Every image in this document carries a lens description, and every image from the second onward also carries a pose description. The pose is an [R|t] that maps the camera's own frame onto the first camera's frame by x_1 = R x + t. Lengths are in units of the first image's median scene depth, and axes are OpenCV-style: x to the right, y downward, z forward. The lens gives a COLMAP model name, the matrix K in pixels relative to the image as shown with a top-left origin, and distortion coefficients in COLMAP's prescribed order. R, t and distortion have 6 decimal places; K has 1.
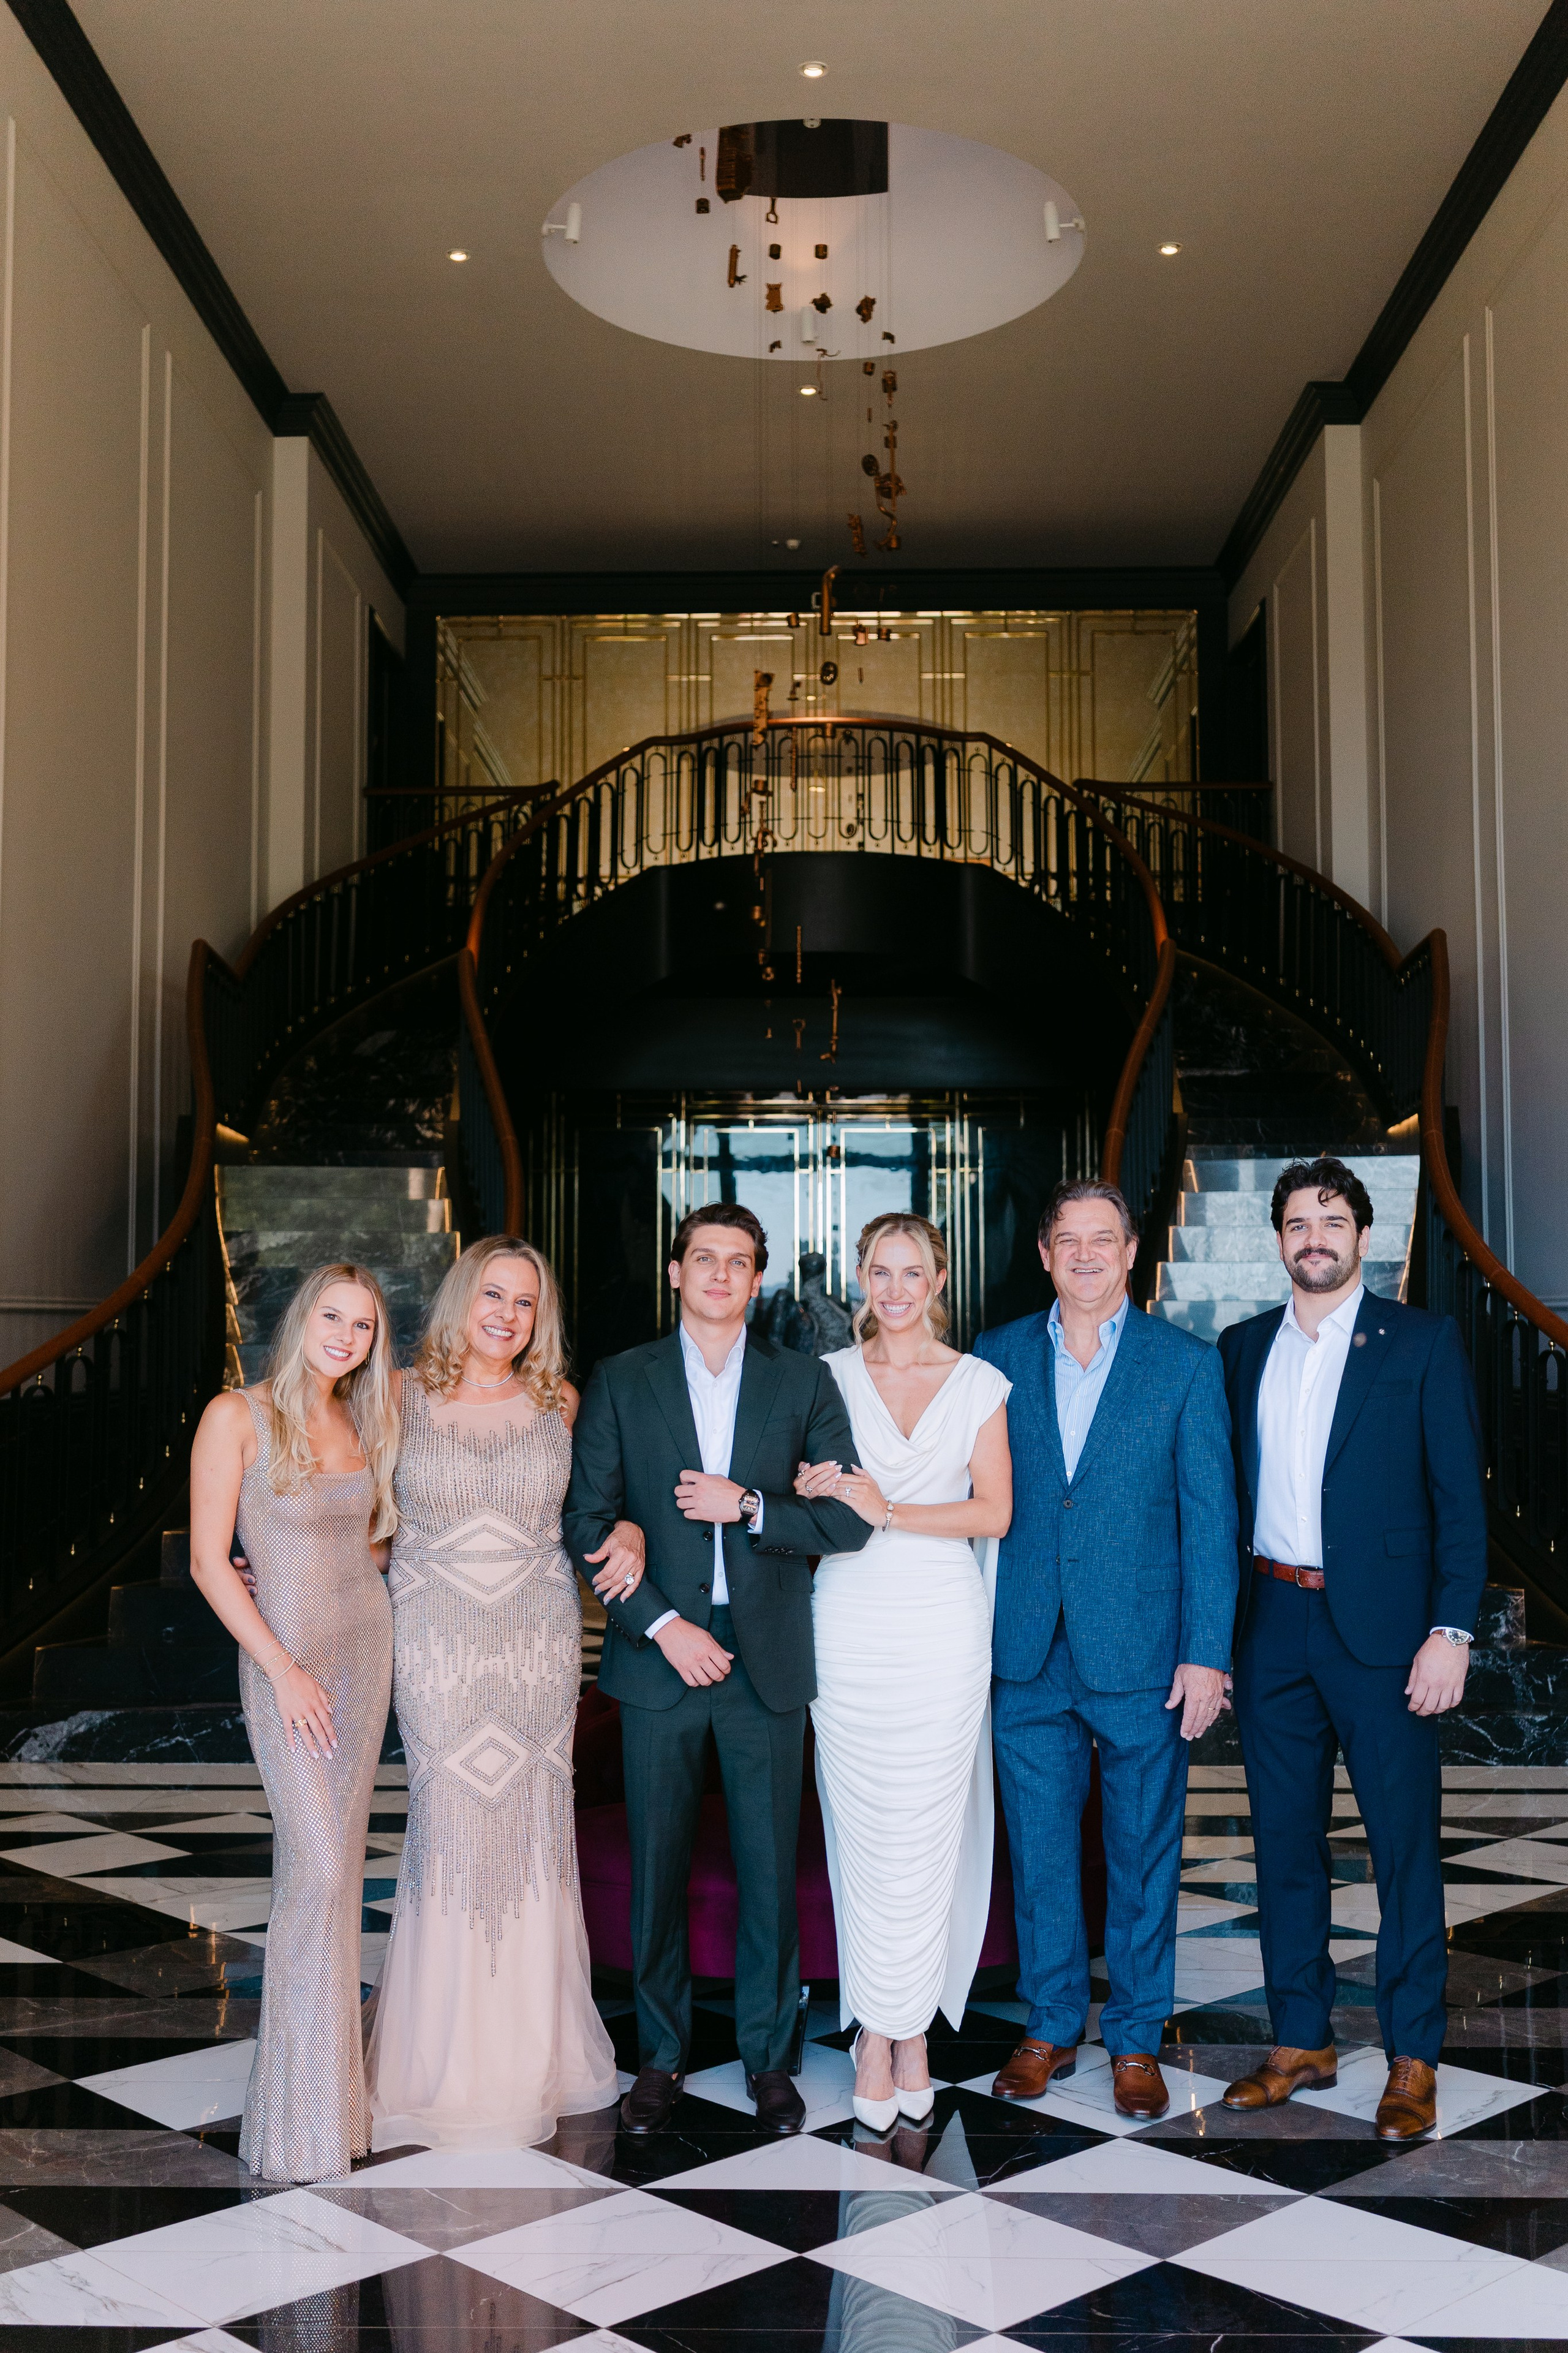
lens RADIAL K [[2331.8, 0, 784.9], [0, 2331.8, 1124.9], [0, 0, 1]] dist [0.008679, 0.007252]
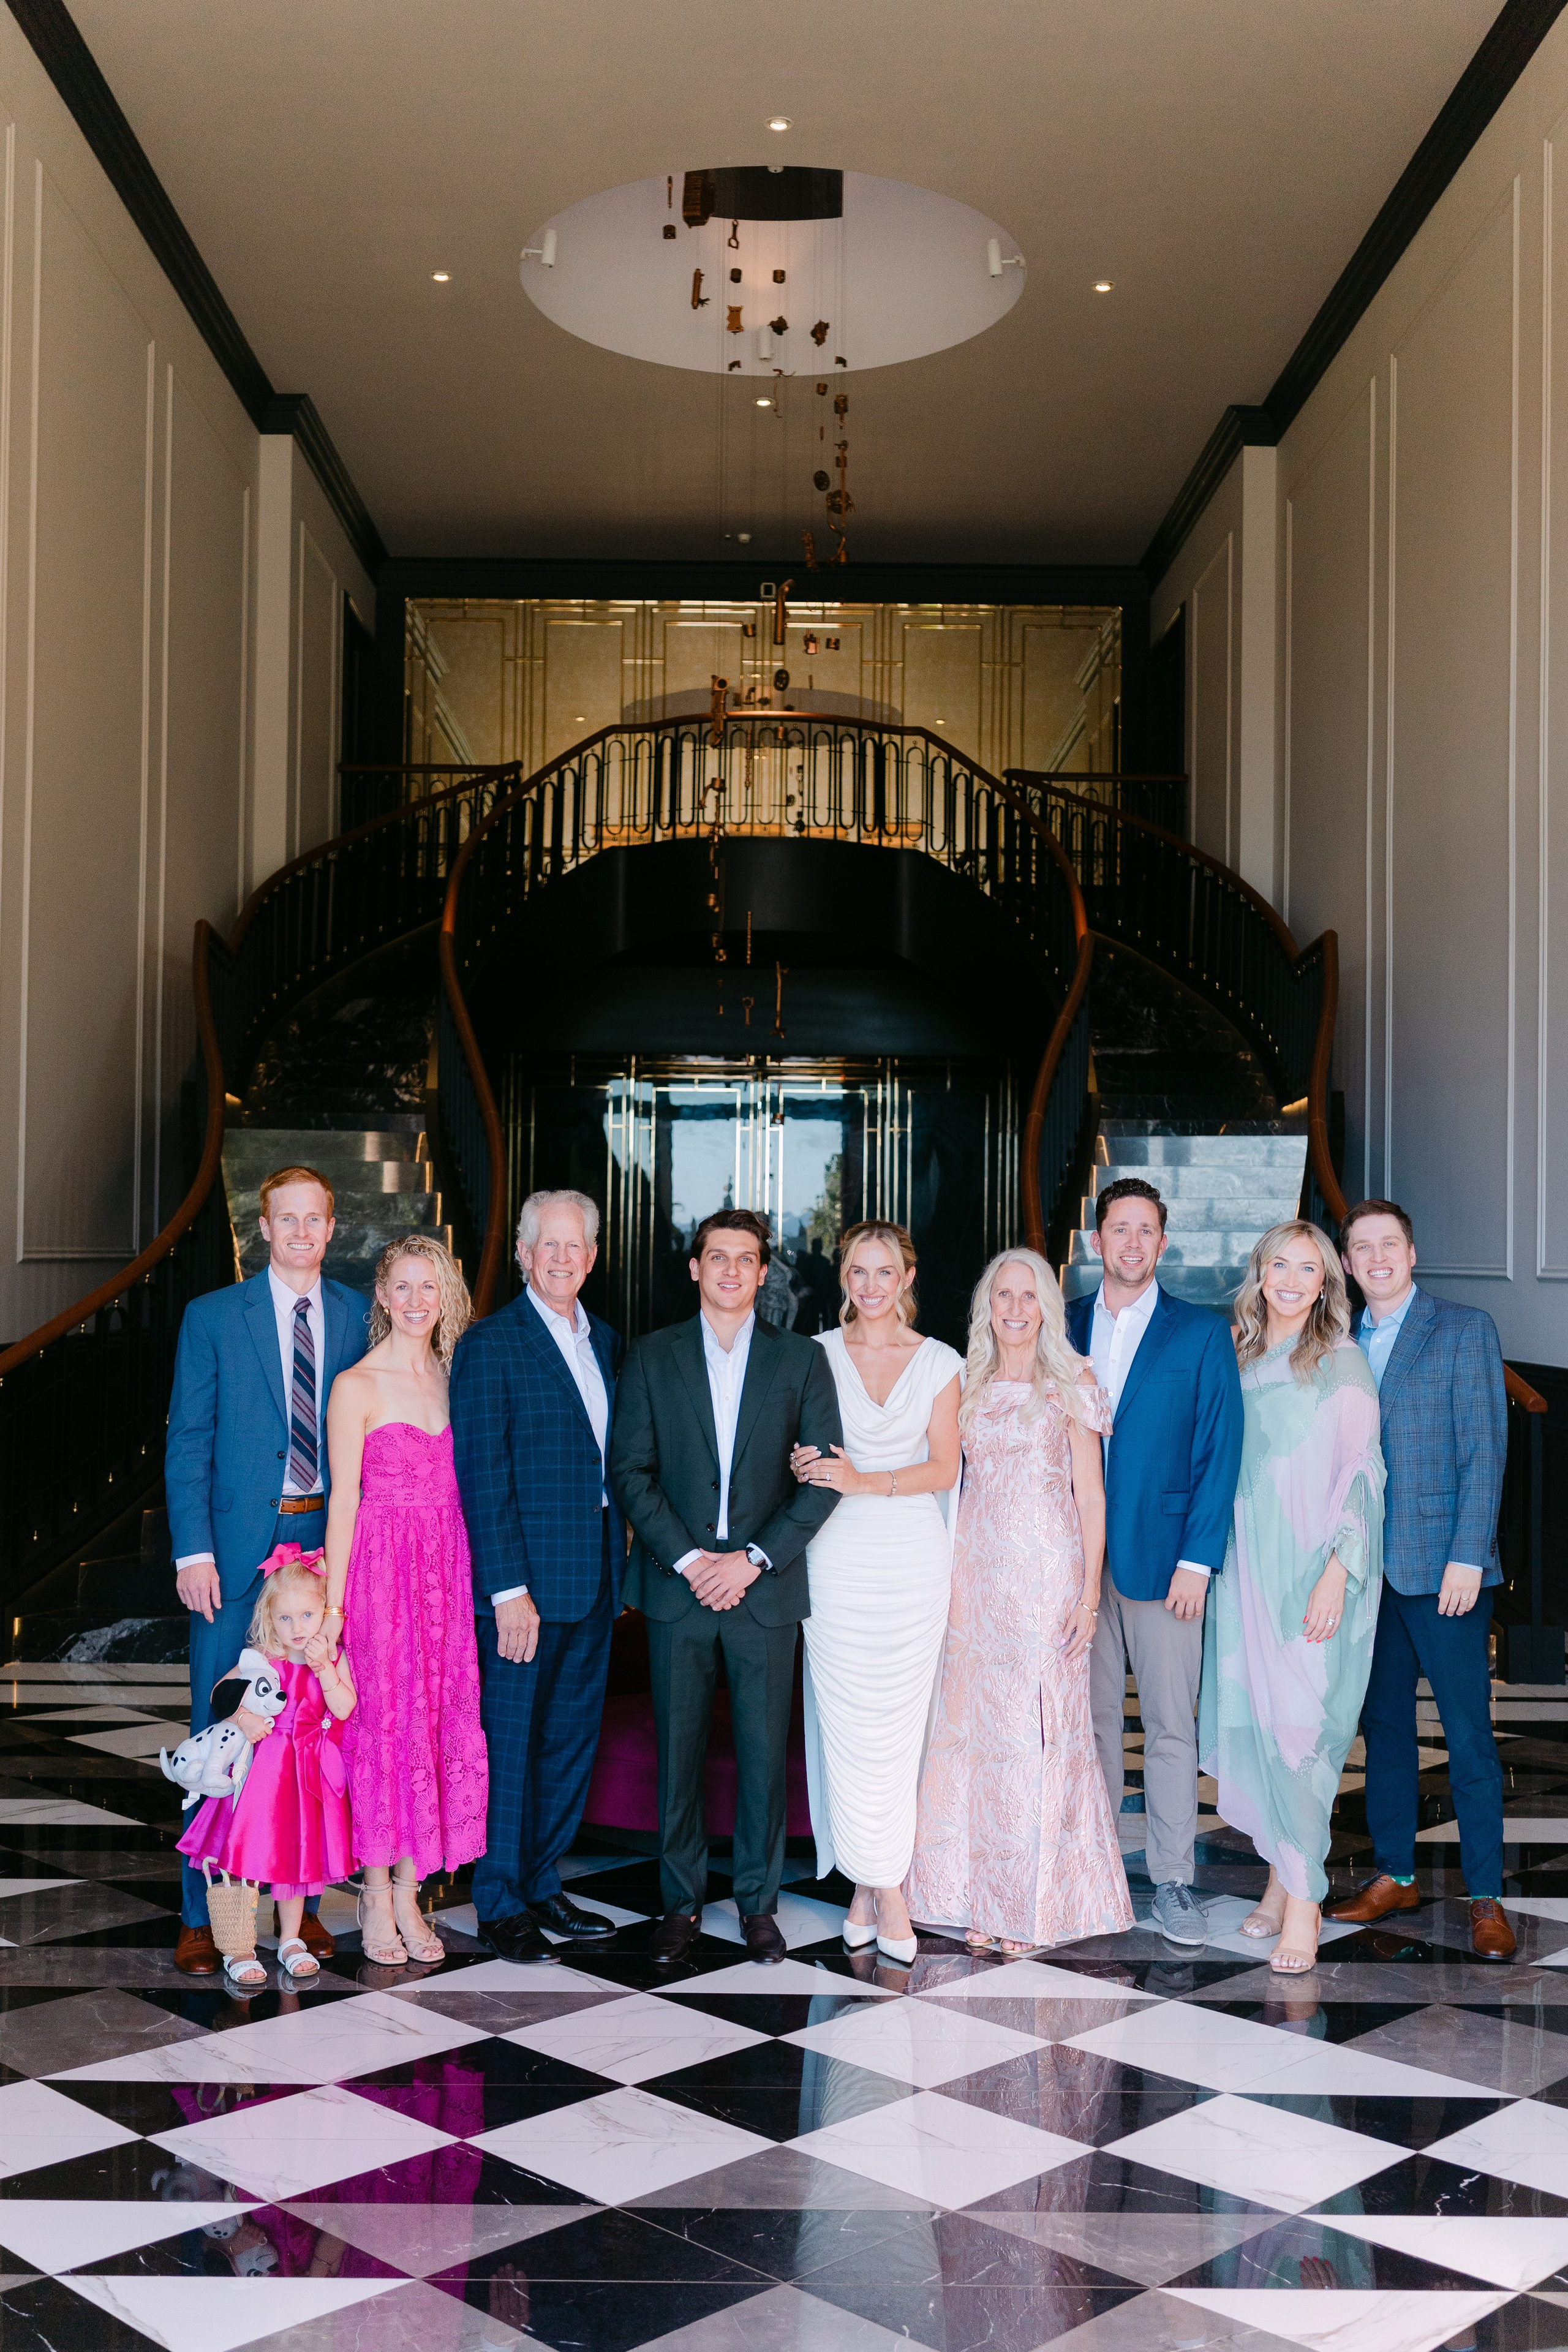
lens RADIAL K [[2270.4, 0, 776.2], [0, 2270.4, 1171.2], [0, 0, 1]] dist [0.007003, 0.002191]
pose [[0.999482, 0.014996, 0.028467, -0.008494], [-0.016345, 0.998723, 0.047795, -0.012989], [-0.027714, -0.048235, 0.998451, -0.054219]]
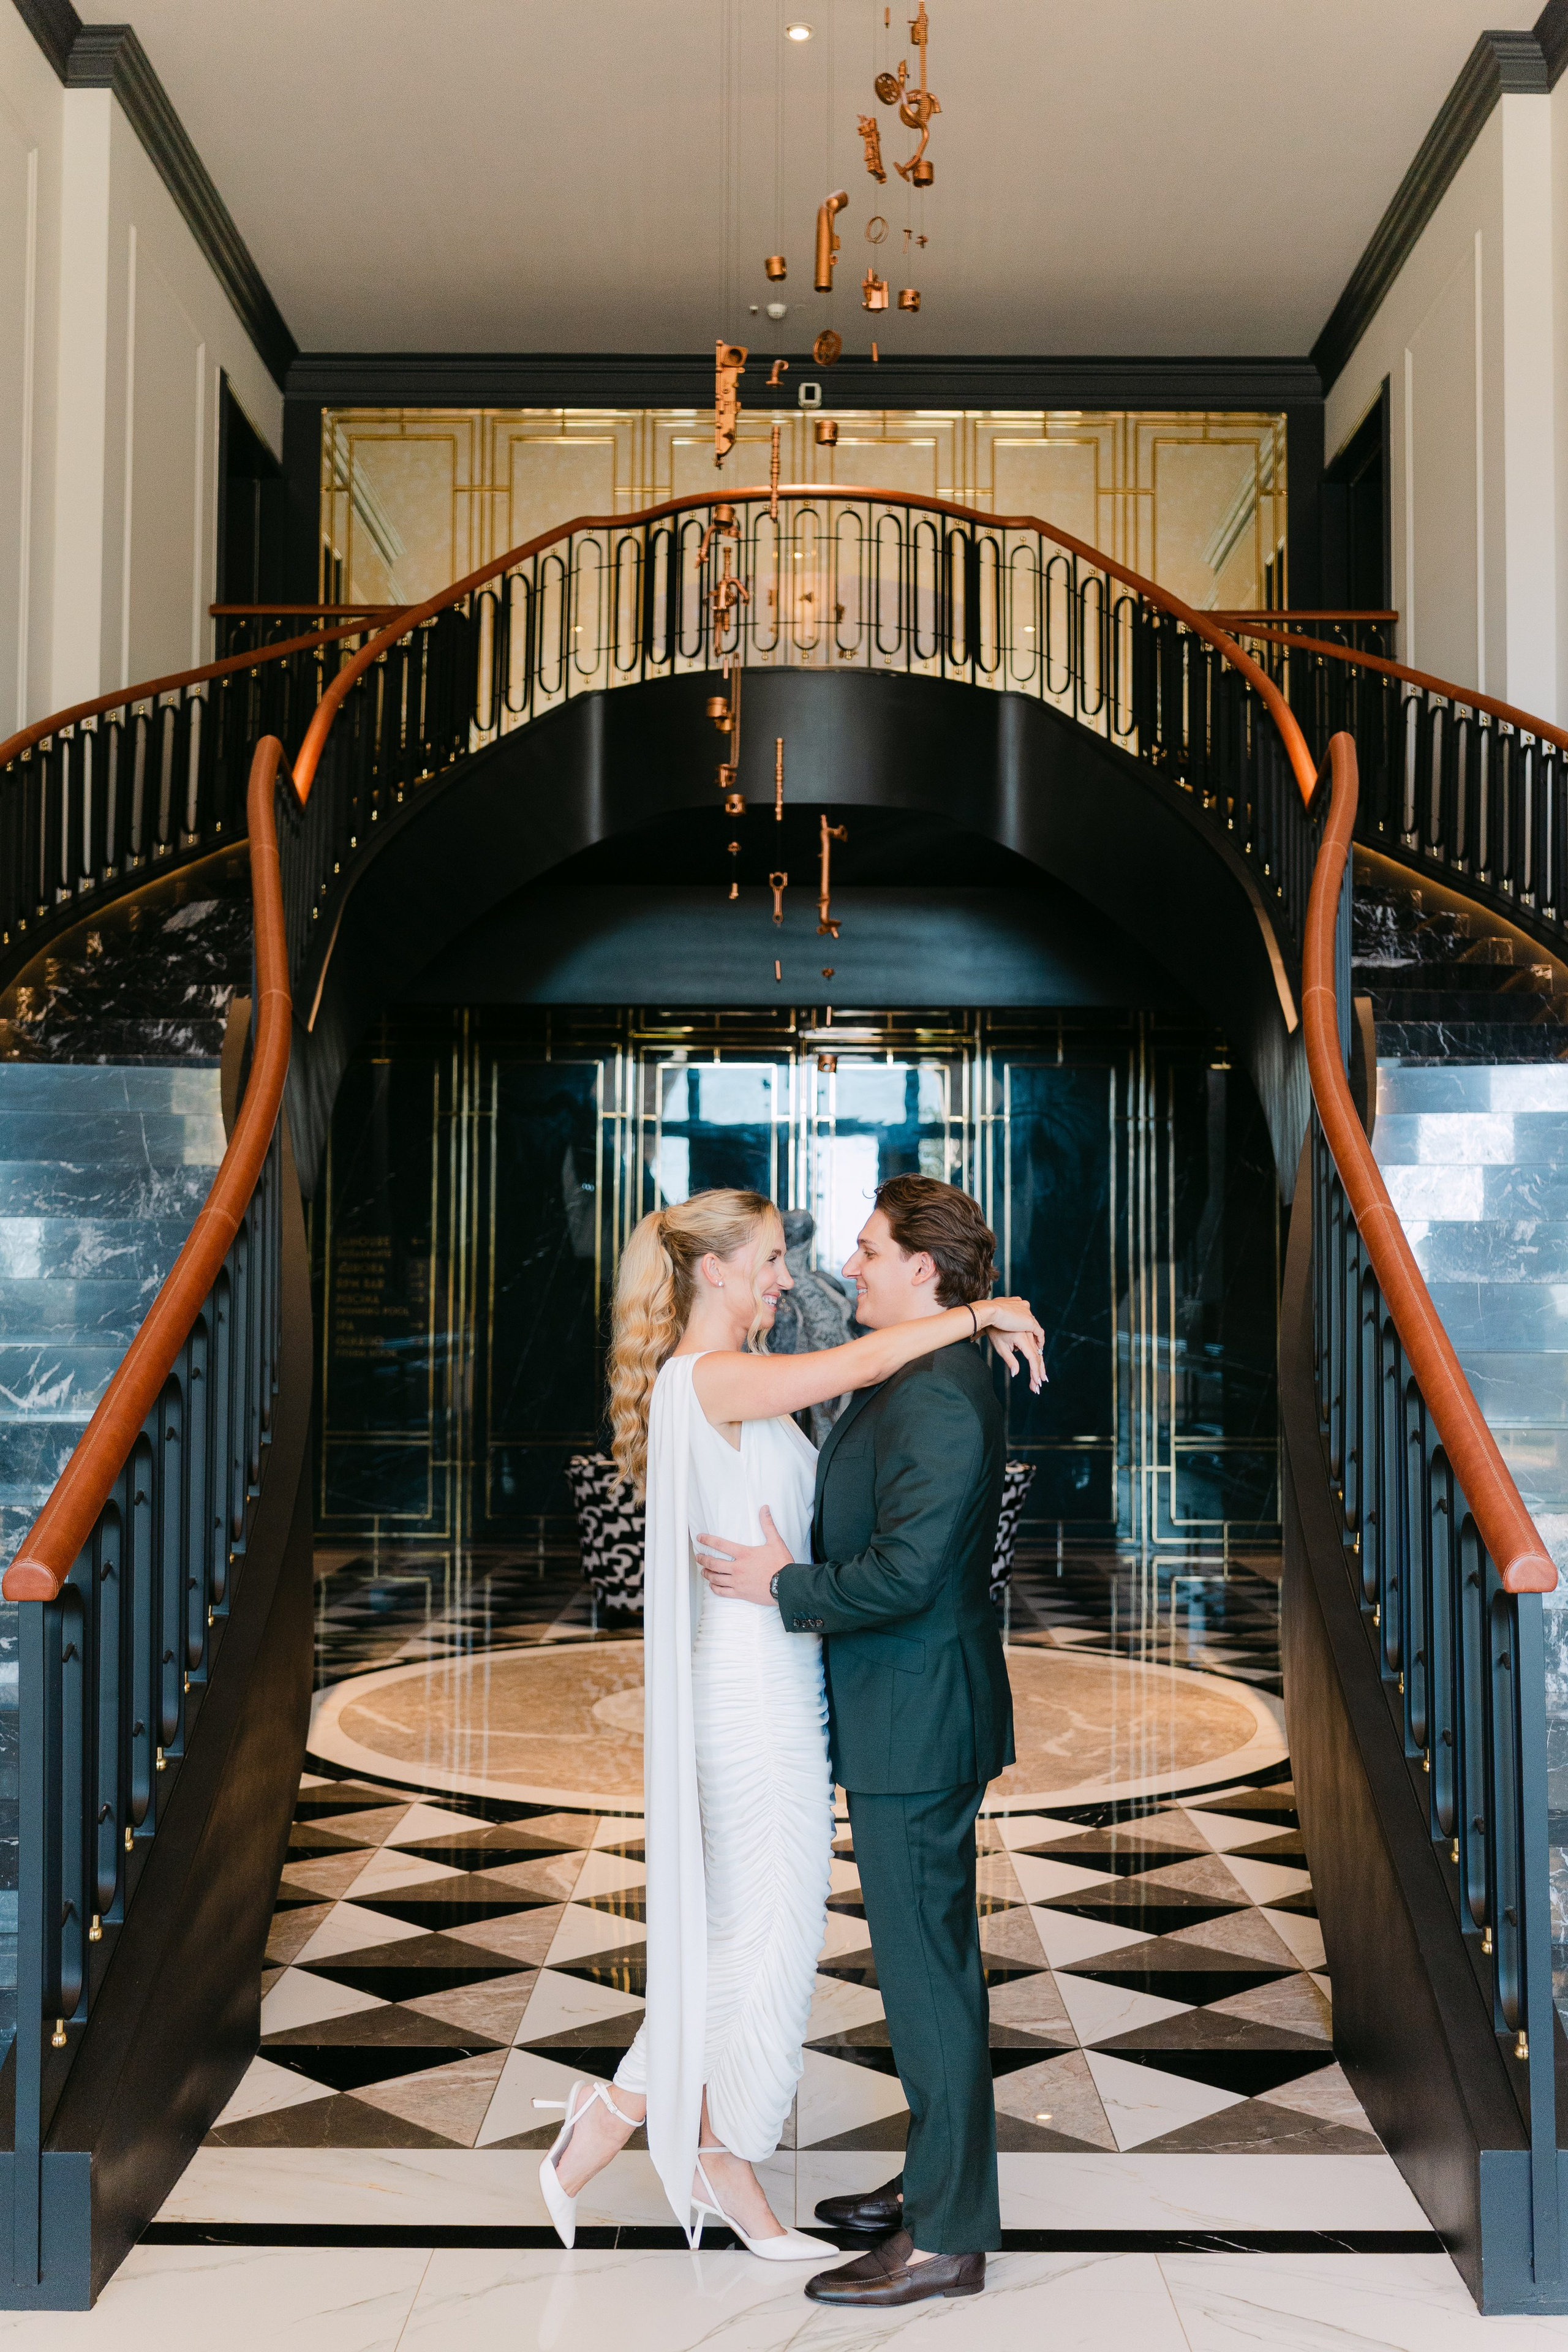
lens RADIAL K [[2270.4, 0, 776.2], [0, 2270.4, 1171.2], [0, 0, 1]] dist [0.007003, 0.002191]
pose [[0.999952, 0.008273, 0.005337, 0.002073], [-0.008410, 0.999621, 0.026218, 0.021740], [-0.005118, -0.026262, 0.999642, 0.279854]]
